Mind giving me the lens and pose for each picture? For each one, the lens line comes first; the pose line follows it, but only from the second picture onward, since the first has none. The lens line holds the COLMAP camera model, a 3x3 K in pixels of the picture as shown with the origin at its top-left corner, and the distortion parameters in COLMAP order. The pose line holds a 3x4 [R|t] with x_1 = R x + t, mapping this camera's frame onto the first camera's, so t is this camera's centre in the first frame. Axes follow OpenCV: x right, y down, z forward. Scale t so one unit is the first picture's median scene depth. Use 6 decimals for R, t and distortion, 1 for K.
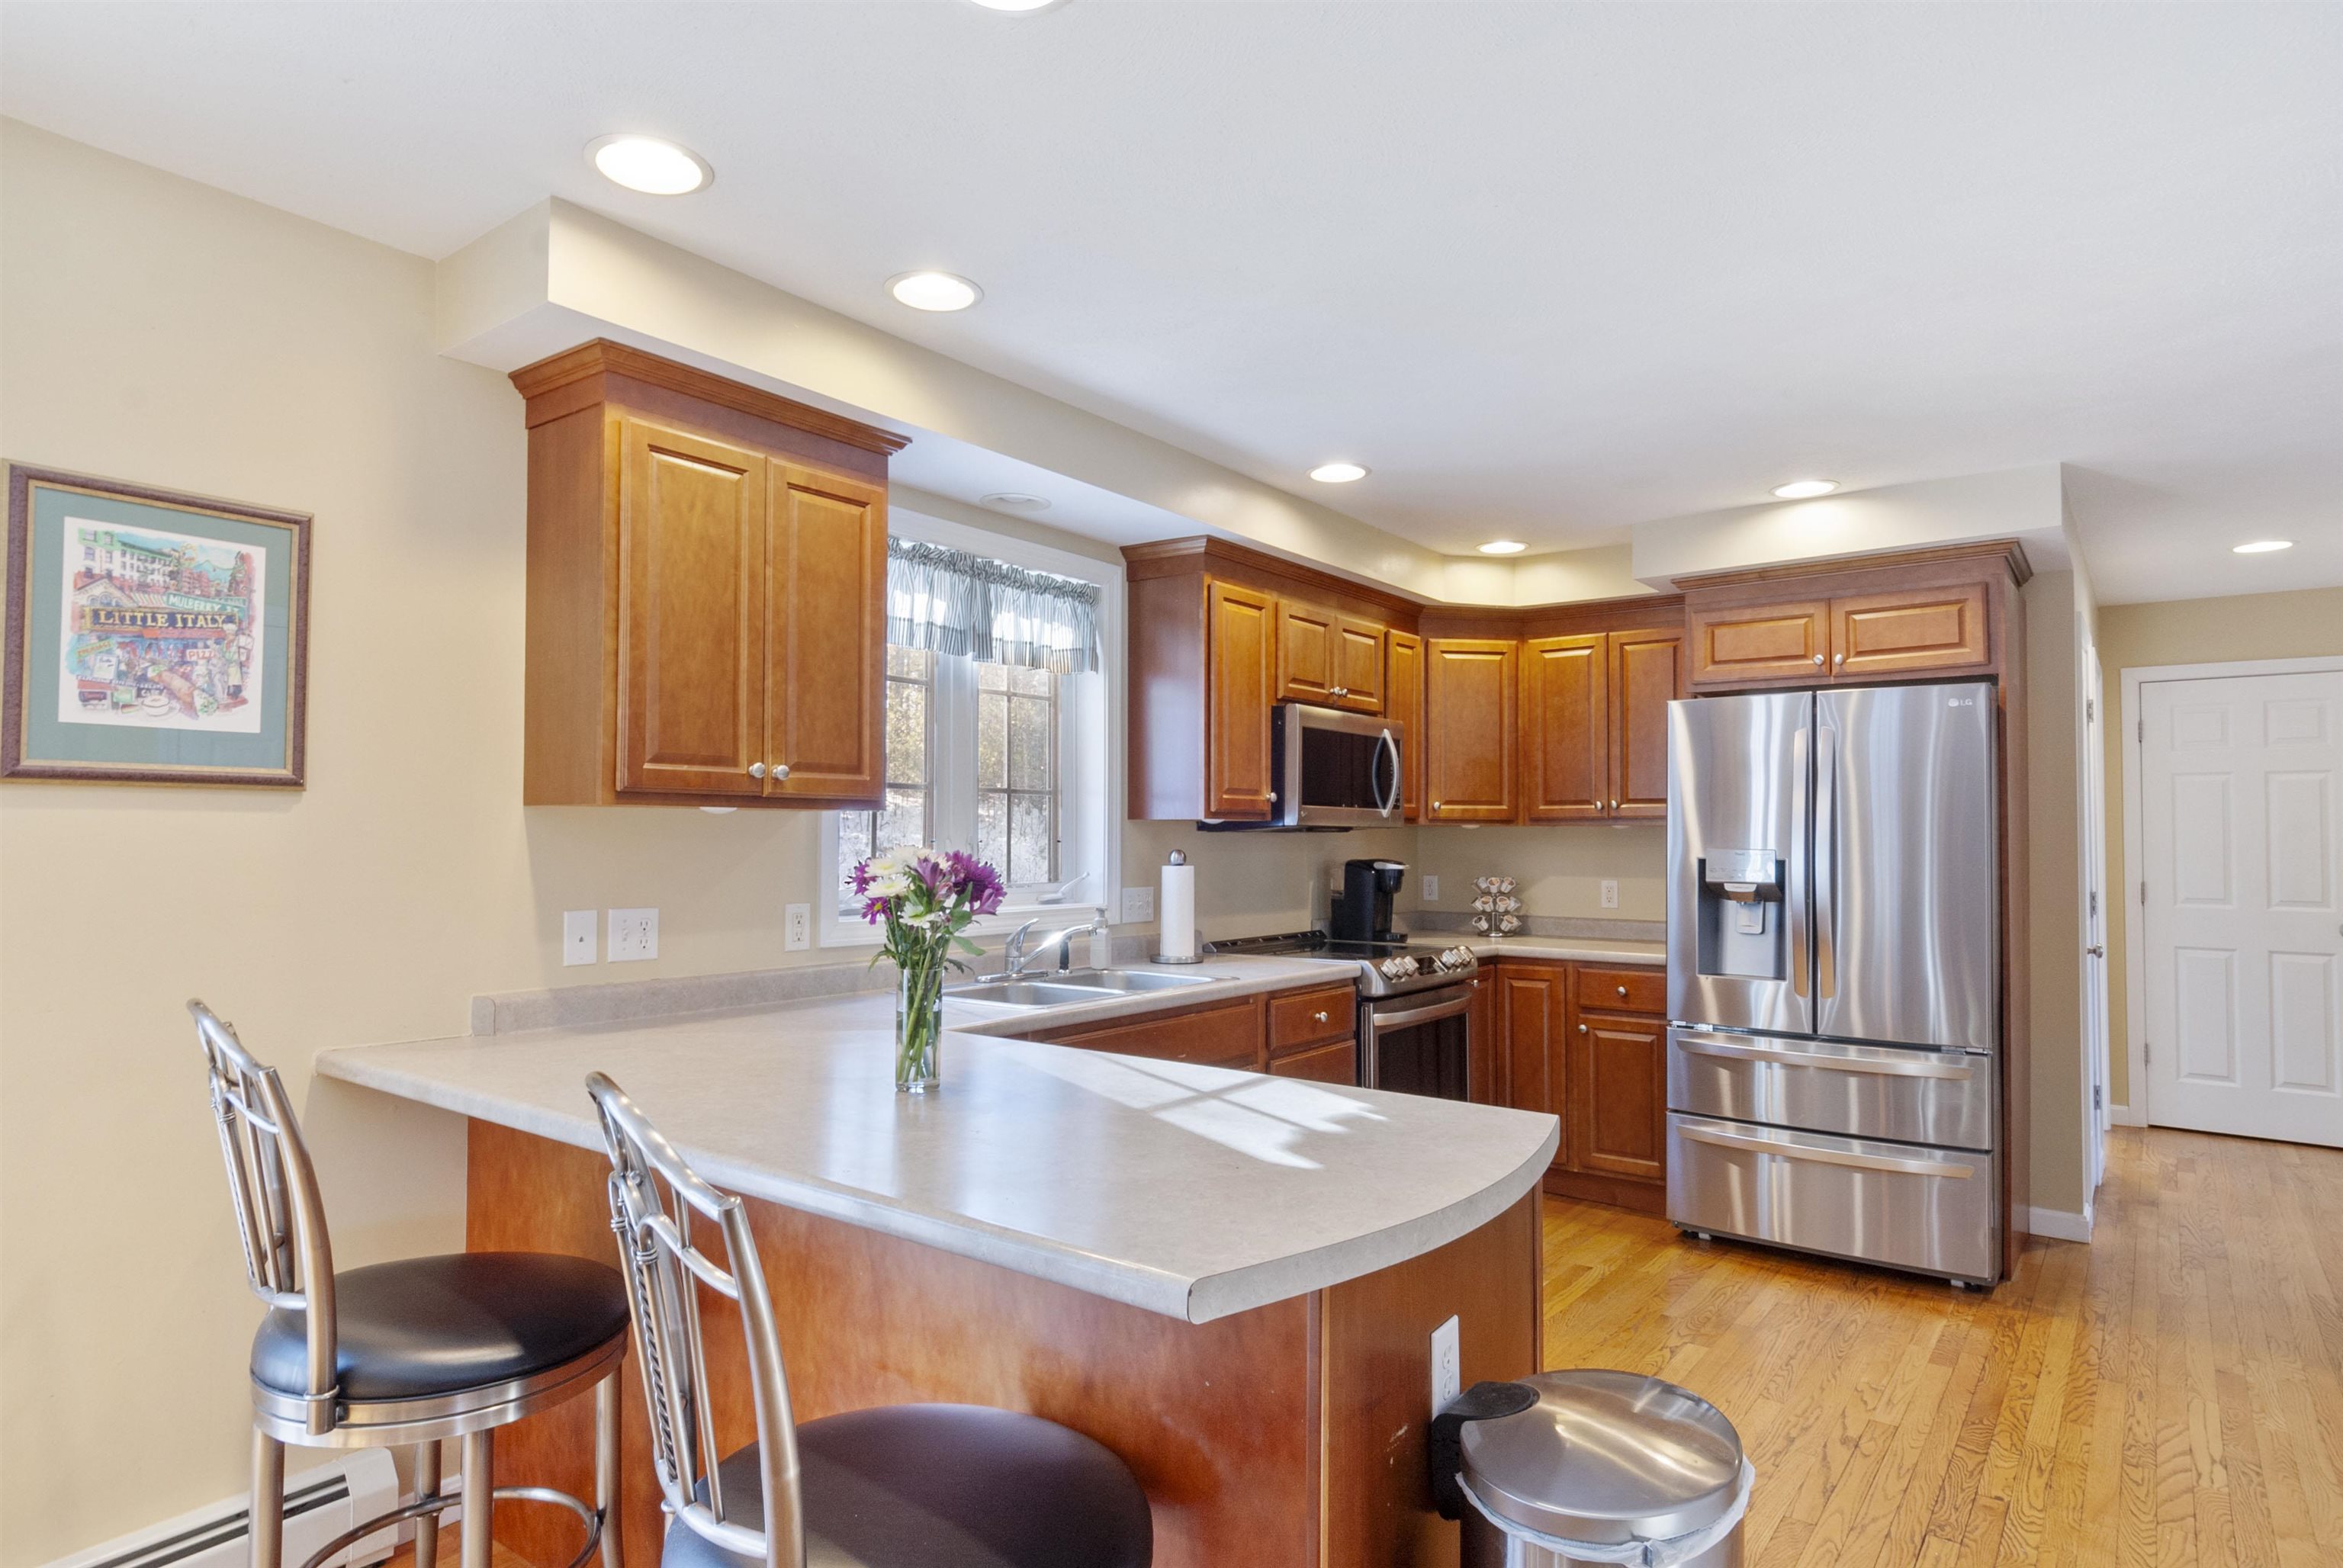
lens RADIAL K [[1285.5, 0, 1171.4], [0, 1285.5, 818.8], [0, 0, 1]] dist [0.002183, 0.000082]
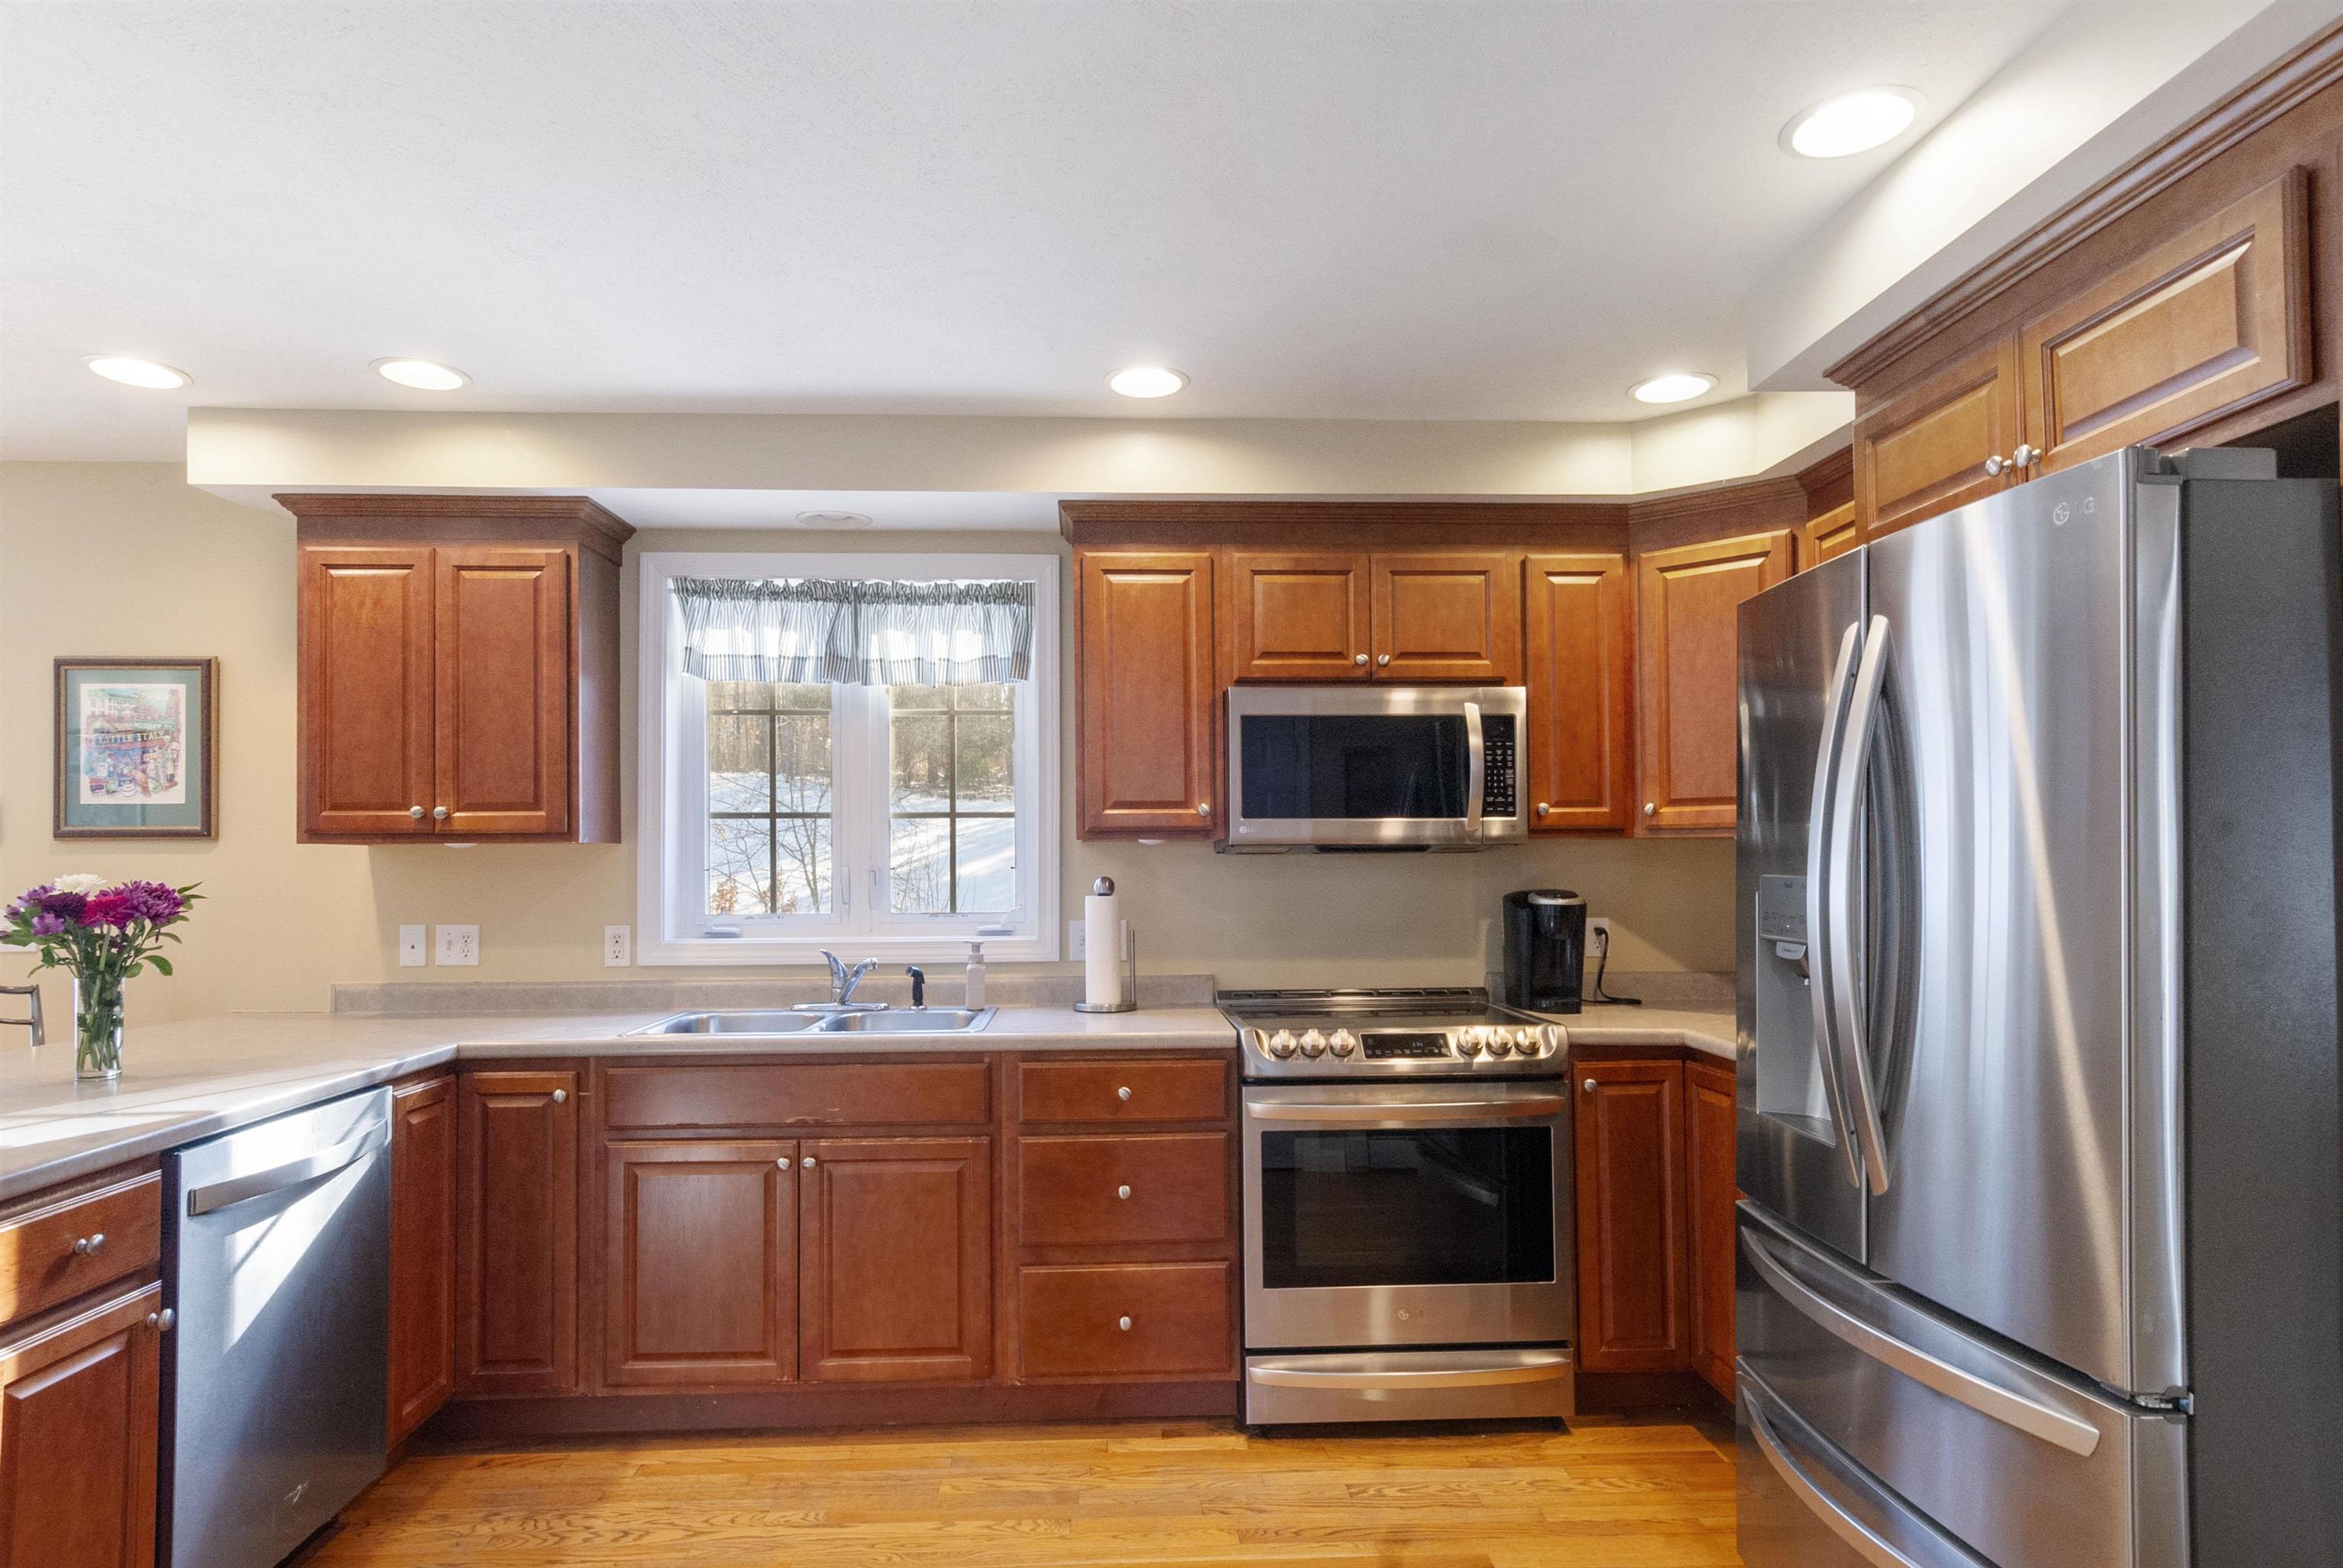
lens RADIAL K [[1311.5, 0, 1167.9], [0, 1311.5, 868.5], [0, 0, 1]] dist [-0.000257, -0.000011]
pose [[0.647573, -0.008847, -0.761952, 0.917448], [0.019702, 0.999793, 0.005136, 0.019897], [0.761749, -0.018337, 0.647613, 0.631125]]
